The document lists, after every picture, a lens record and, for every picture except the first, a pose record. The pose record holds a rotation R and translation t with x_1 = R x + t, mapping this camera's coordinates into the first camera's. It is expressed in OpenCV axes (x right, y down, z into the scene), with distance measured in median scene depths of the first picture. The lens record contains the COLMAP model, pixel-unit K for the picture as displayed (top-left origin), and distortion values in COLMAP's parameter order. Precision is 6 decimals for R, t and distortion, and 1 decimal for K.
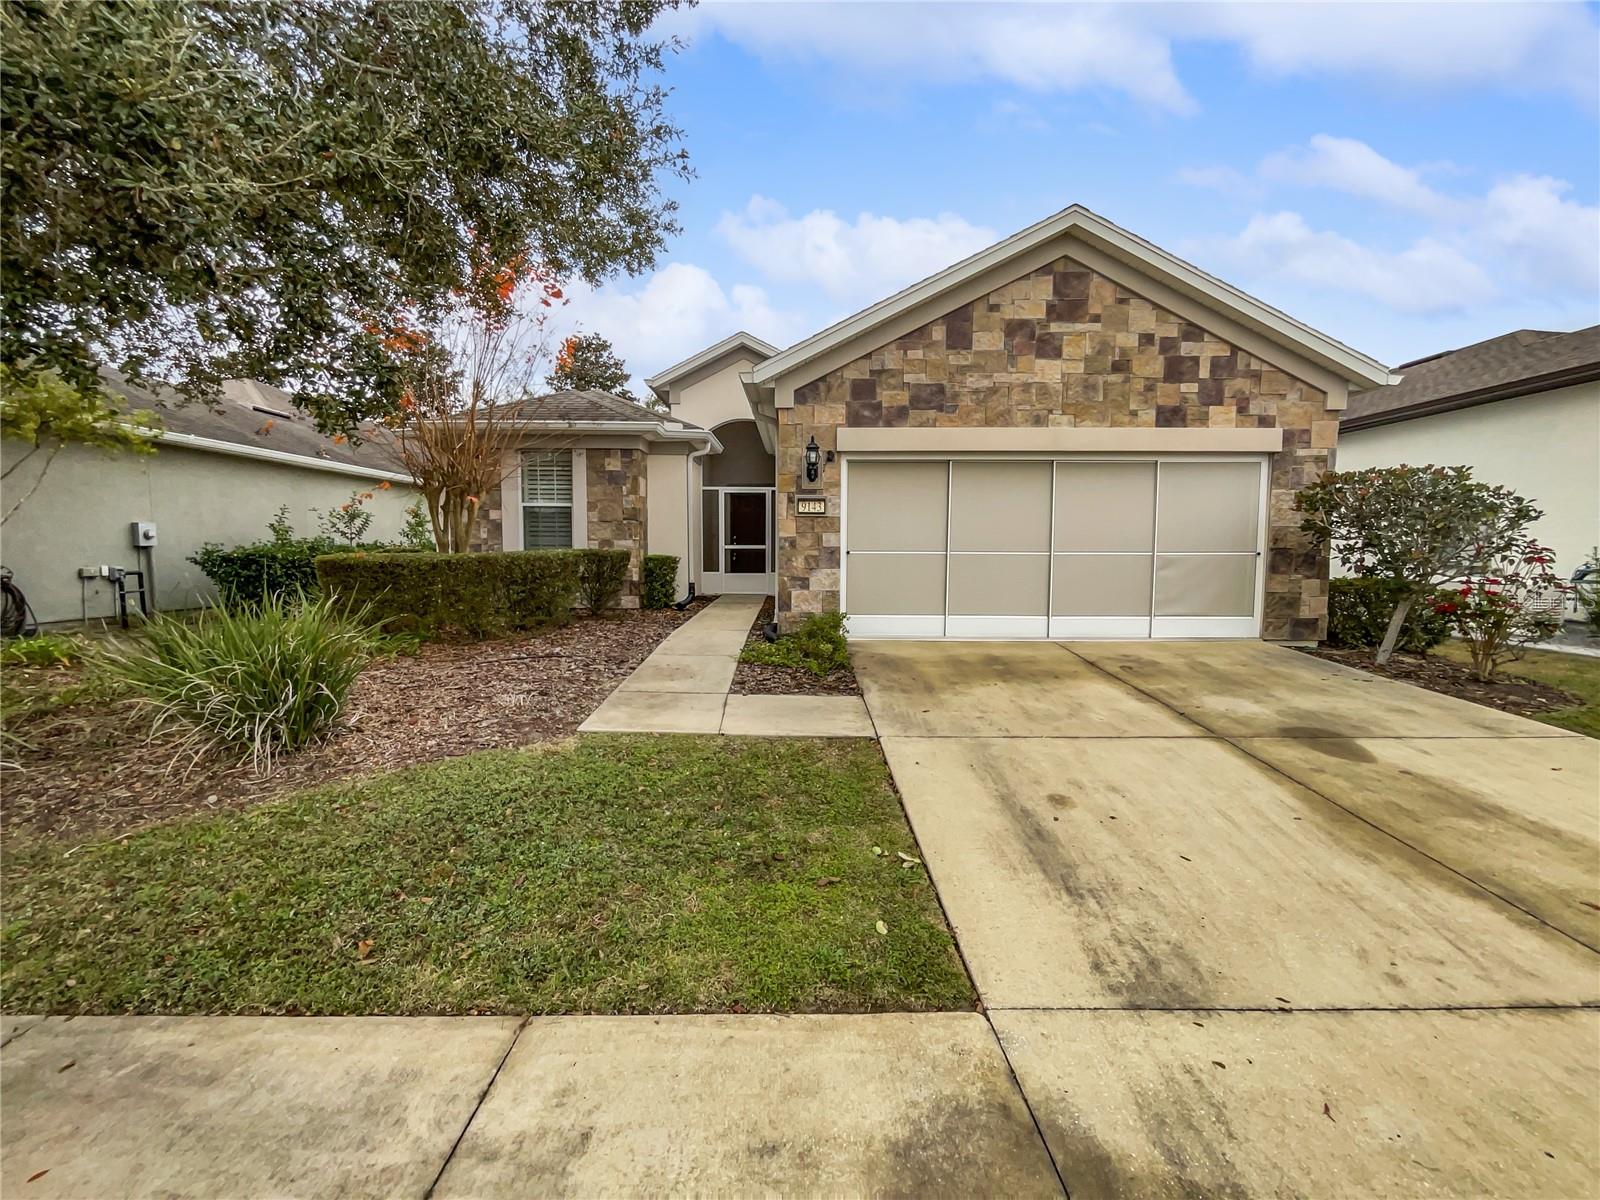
lens RADIAL K [[668.6, 0, 799.7], [0, 668.6, 593.4], [0, 0, 1]] dist [-0.018326, 0.001905]
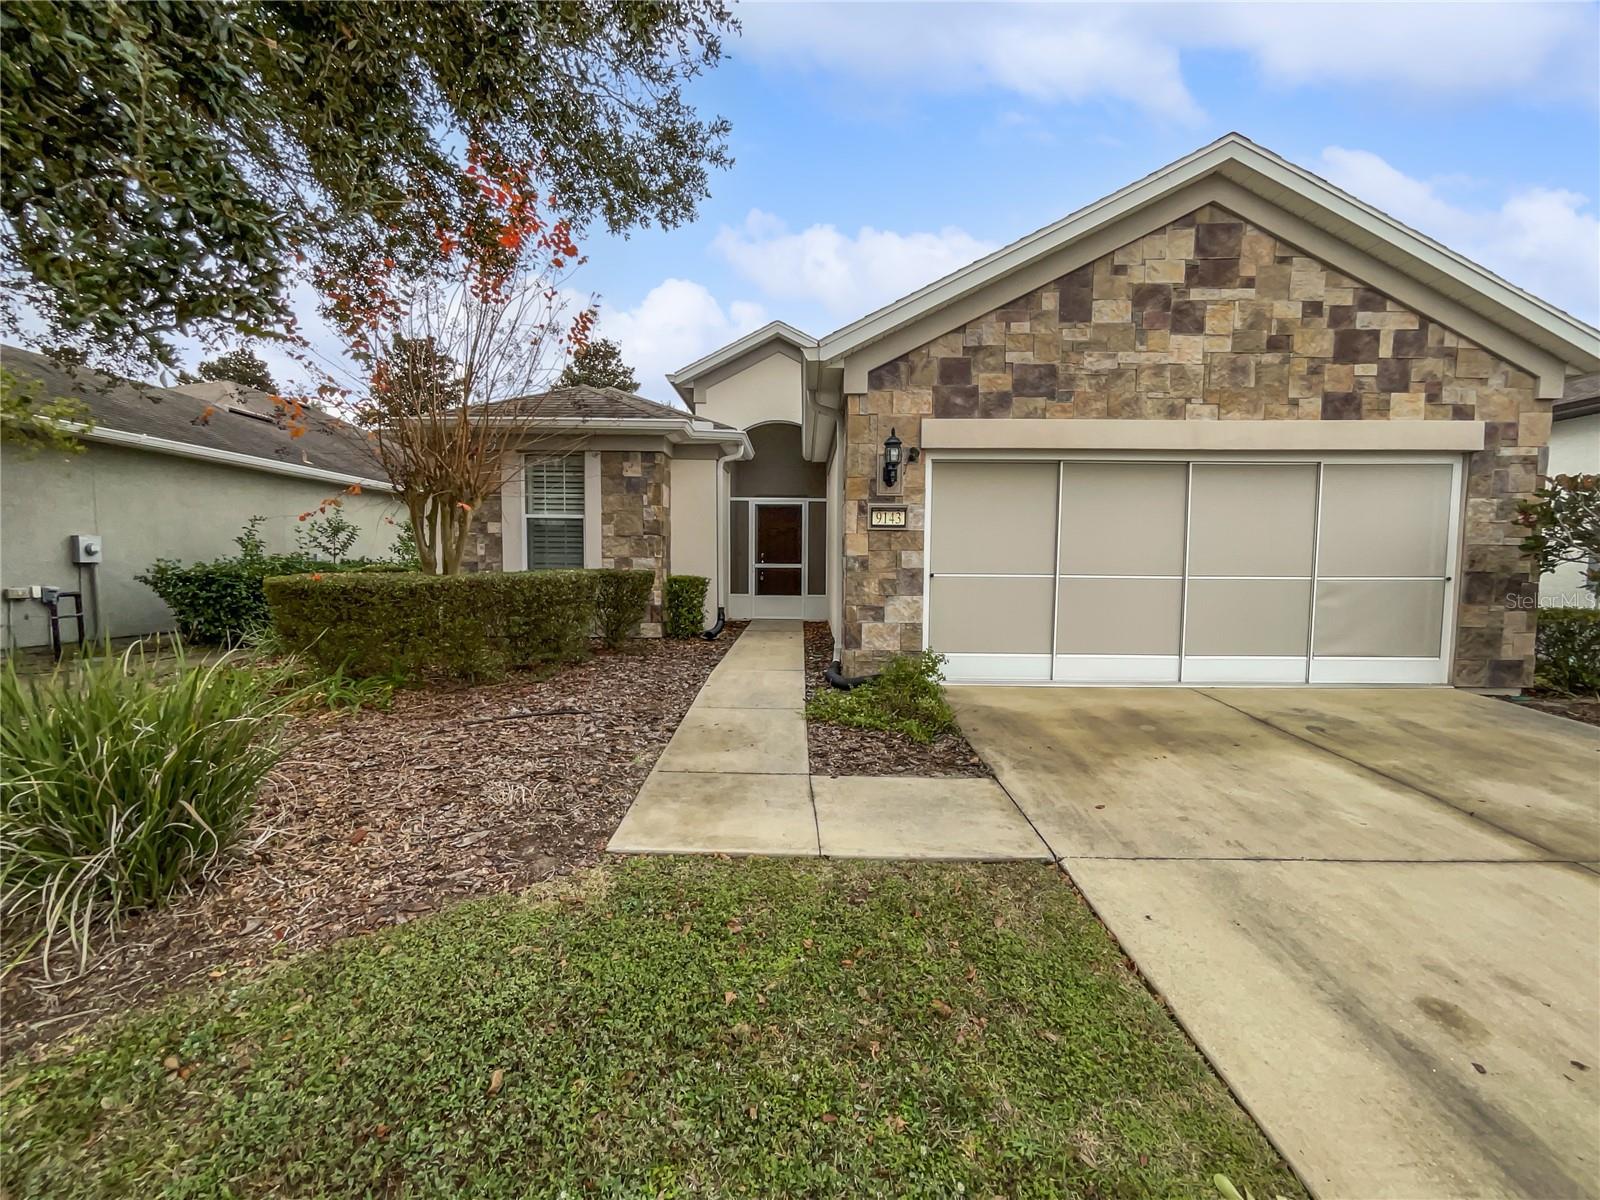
lens RADIAL K [[668.6, 0, 800.2], [0, 668.6, 603.5], [0, 0, 1]] dist [-0.018326, 0.001905]
pose [[0.999991, 0.003004, -0.003067, -0.086265], [-0.003029, 0.999963, -0.008088, -0.021382], [0.003042, 0.008097, 0.999963, 0.207510]]
